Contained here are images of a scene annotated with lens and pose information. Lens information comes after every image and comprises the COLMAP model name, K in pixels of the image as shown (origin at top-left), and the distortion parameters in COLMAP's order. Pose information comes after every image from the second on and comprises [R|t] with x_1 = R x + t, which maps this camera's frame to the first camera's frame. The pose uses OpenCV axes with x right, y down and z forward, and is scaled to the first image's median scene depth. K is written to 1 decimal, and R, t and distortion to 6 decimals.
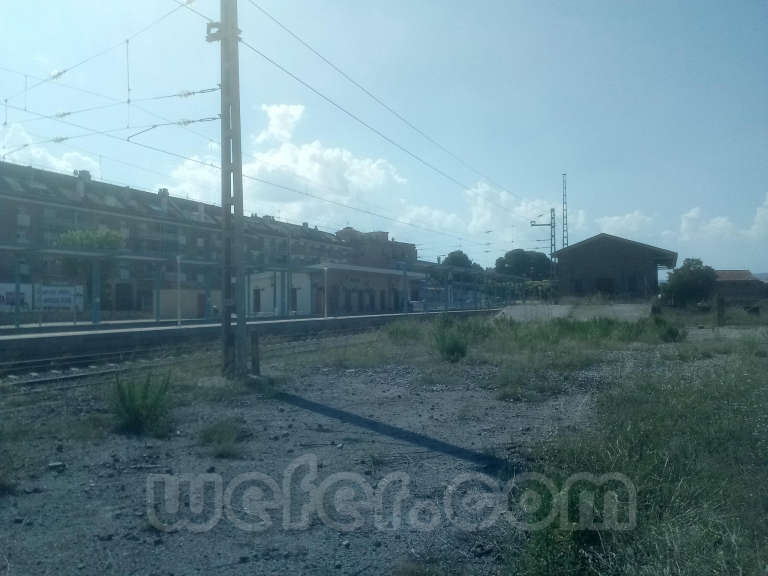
lens RADIAL K [[605.7, 0, 398.0], [0, 605.7, 288.6], [0, 0, 1]] dist [0.113870, -0.169195]
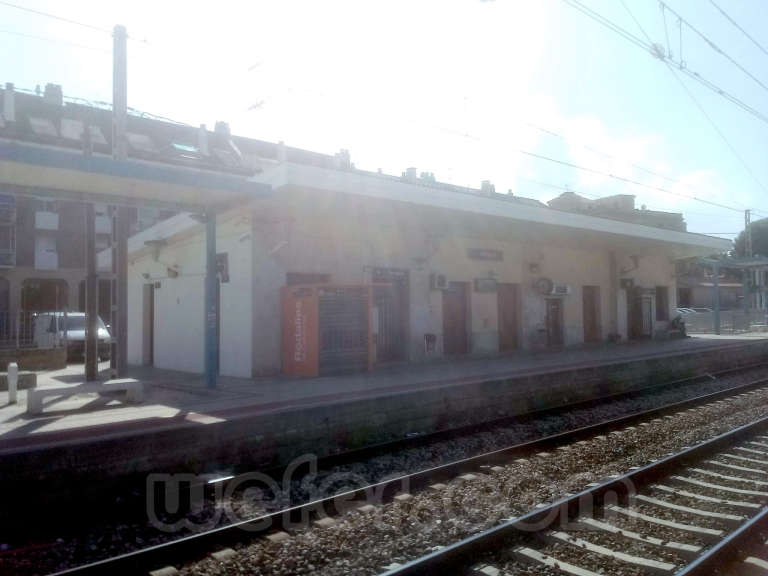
lens RADIAL K [[605.7, 0, 398.0], [0, 605.7, 288.6], [0, 0, 1]] dist [0.113870, -0.169195]
pose [[0.920348, -0.013067, -0.390882, 0.008683], [0.012386, 0.999914, -0.004262, 0.003810], [0.390904, -0.000919, 0.920431, 0.465294]]
